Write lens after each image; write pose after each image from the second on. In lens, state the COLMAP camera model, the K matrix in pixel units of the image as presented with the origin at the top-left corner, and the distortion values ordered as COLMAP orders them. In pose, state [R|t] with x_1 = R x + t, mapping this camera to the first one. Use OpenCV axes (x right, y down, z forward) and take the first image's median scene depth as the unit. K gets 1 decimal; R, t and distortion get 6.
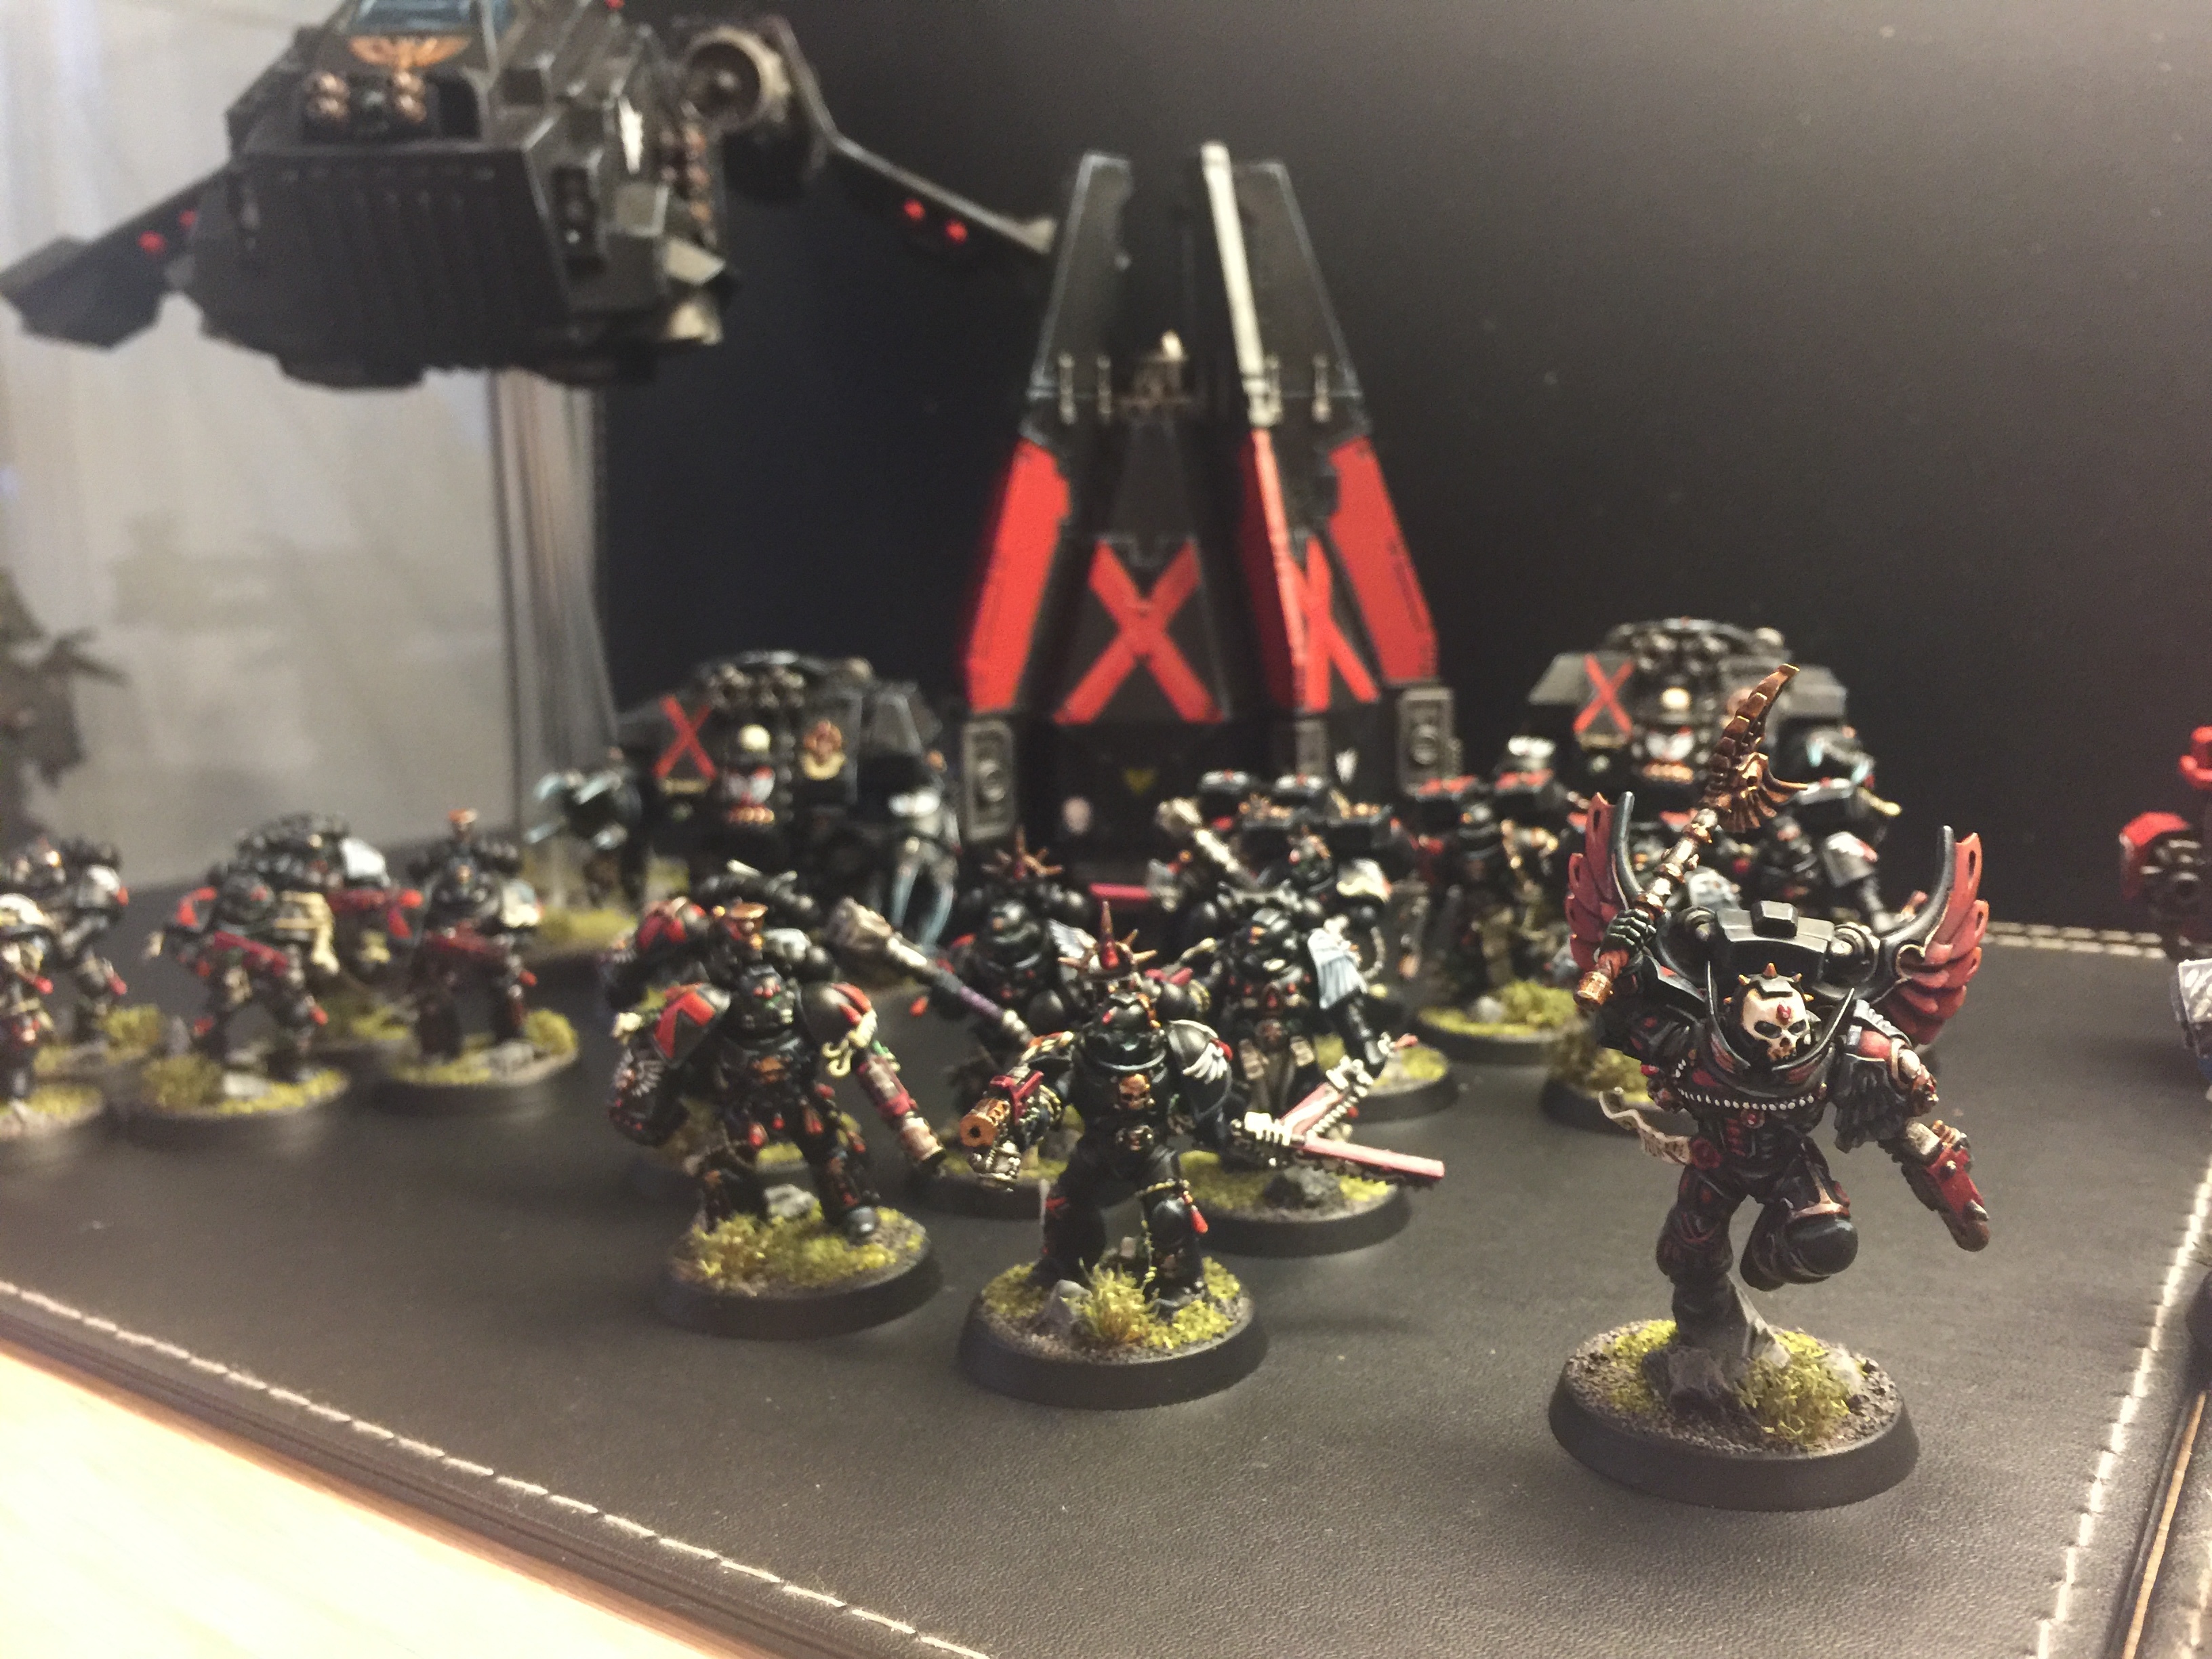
lens RADIAL K [[1955.1, 0, 1099.5], [0, 1955.1, 828.9], [0, 0, 1]] dist [0.072426, -0.116596]
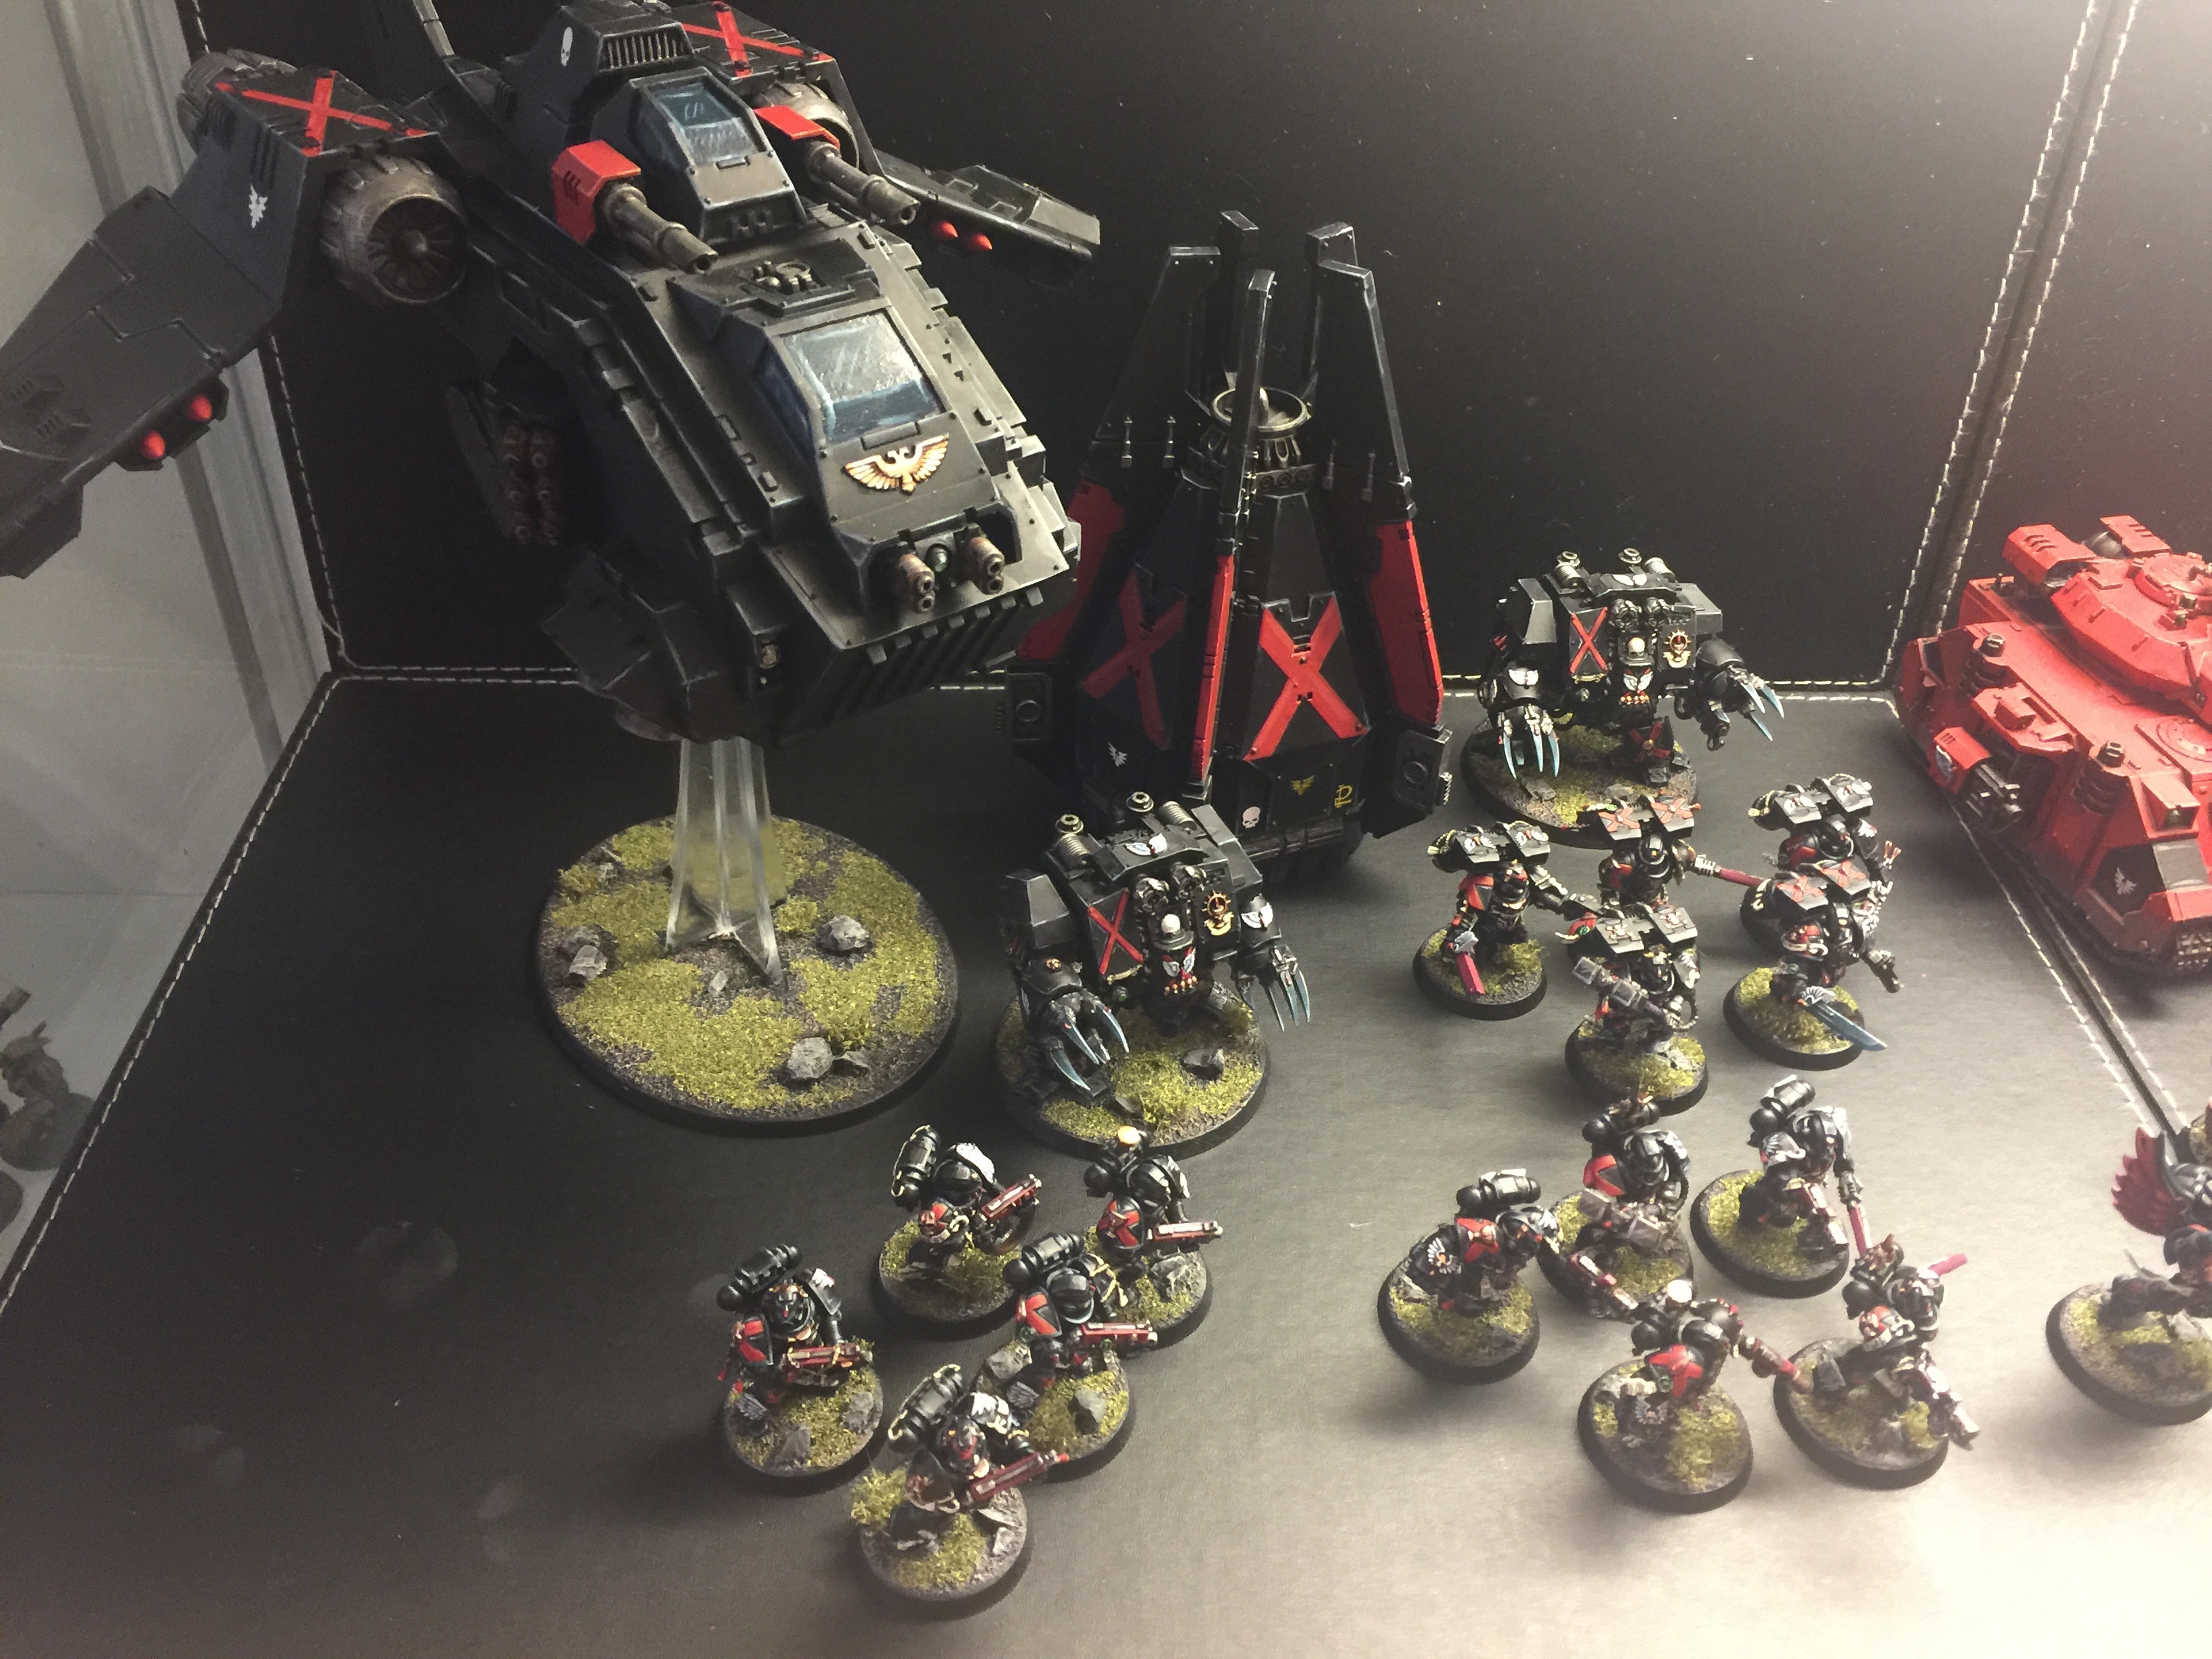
lens RADIAL K [[1955.1, 0, 1085.2], [0, 1955.1, 827.2], [0, 0, 1]] dist [0.072426, -0.116596]
pose [[0.812527, -0.317434, 0.488912, -0.716295], [0.033086, 0.862486, 0.504998, -0.642394], [-0.581983, -0.394148, 0.711297, 0.176100]]
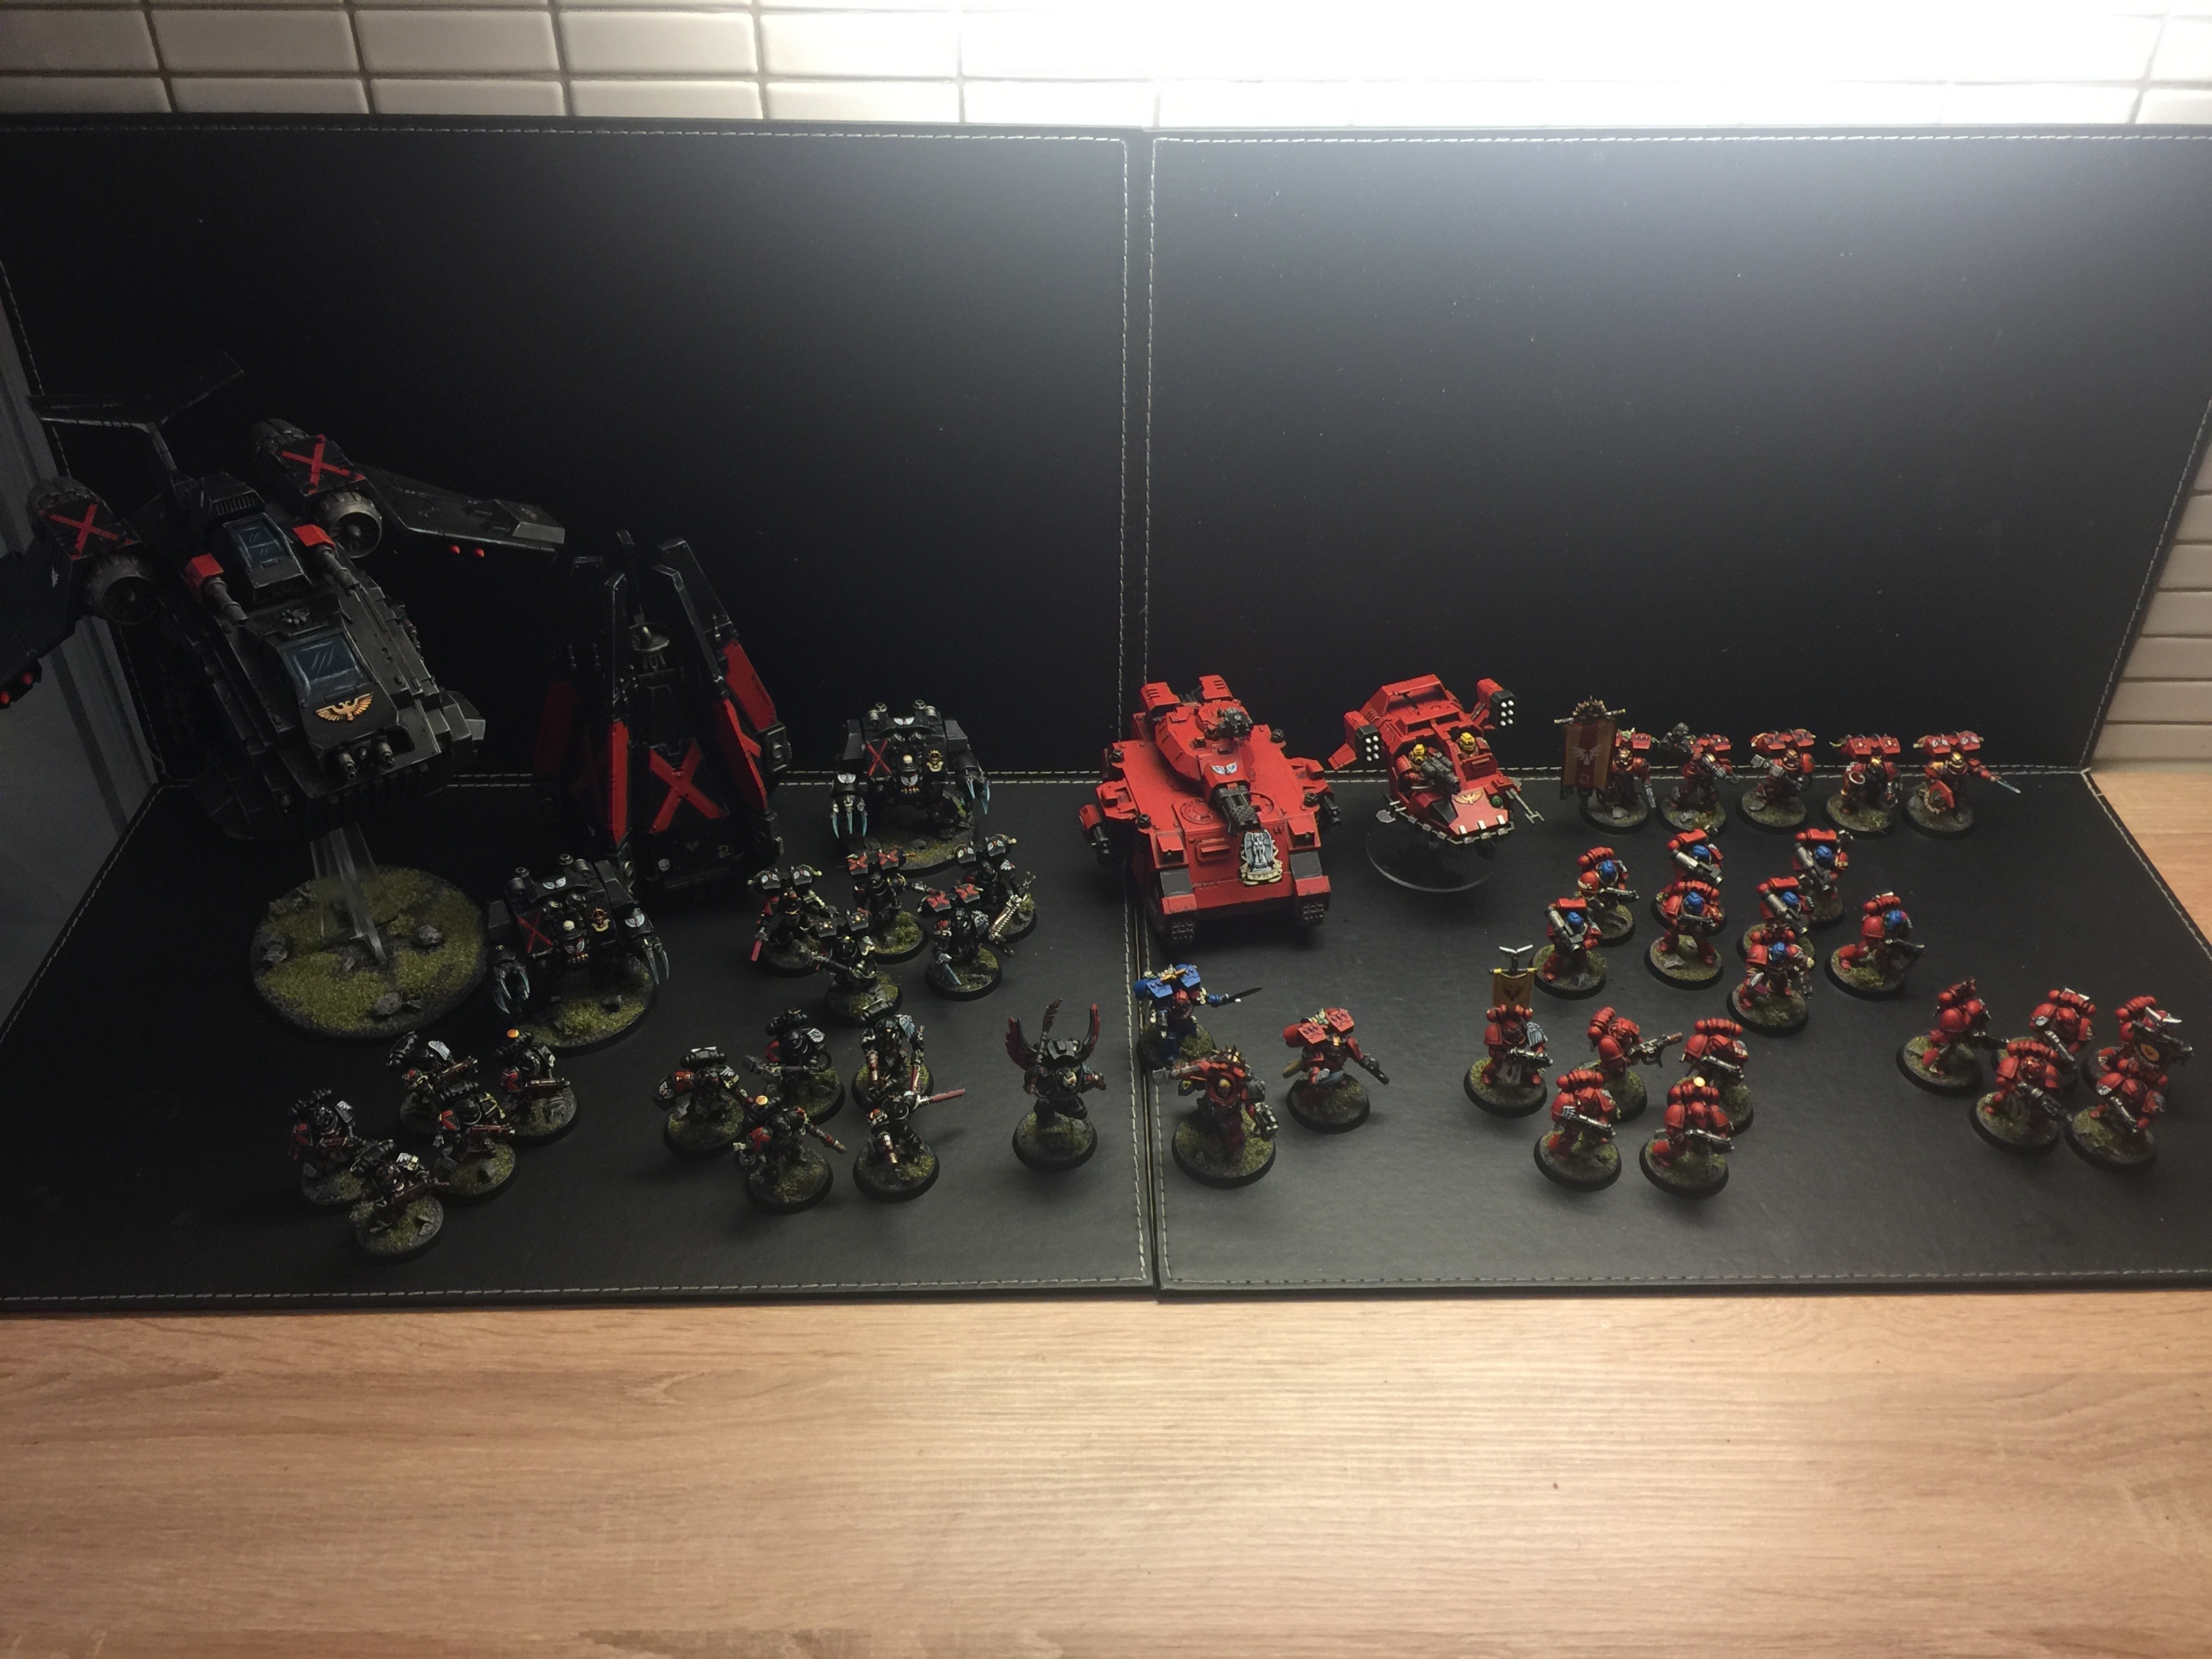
lens RADIAL K [[1955.1, 0, 1107.4], [0, 1955.1, 827.5], [0, 0, 1]] dist [0.072426, -0.116596]
pose [[0.813033, -0.327361, 0.481468, -0.654280], [0.054519, 0.866130, 0.496837, -1.113666], [-0.579659, -0.377696, 0.722040, -0.854376]]
